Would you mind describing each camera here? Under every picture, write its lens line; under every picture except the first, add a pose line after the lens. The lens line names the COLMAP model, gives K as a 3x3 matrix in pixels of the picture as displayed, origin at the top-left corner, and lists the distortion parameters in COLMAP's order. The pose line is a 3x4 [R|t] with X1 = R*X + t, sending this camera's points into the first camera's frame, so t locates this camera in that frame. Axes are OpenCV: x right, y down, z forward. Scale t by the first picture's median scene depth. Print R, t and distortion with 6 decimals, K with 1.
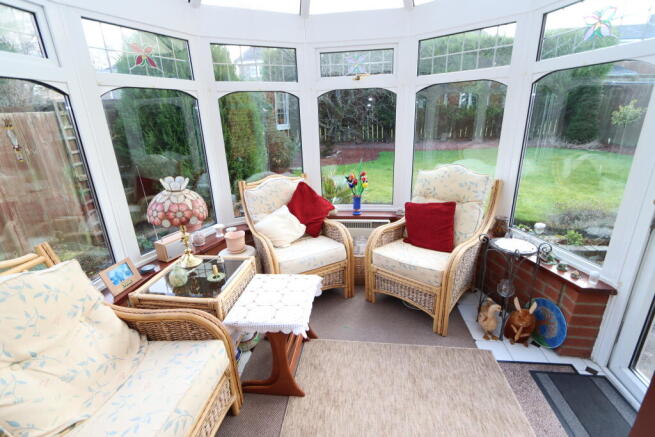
lens RADIAL K [[303.4, 0, 327.9], [0, 303.4, 216.6], [0, 0, 1]] dist [-0.002495, -0.000250]
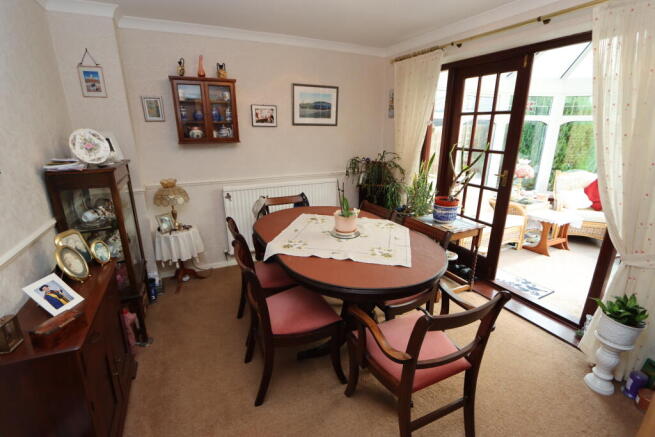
lens RADIAL K [[303.4, 0, 327.7], [0, 303.4, 217.7], [0, 0, 1]] dist [-0.002495, -0.000250]
pose [[0.548364, 0.266839, -0.792524, 0.462184], [-0.287486, 0.950113, 0.120980, 0.324622], [0.785270, 0.161498, 0.597721, -1.096841]]
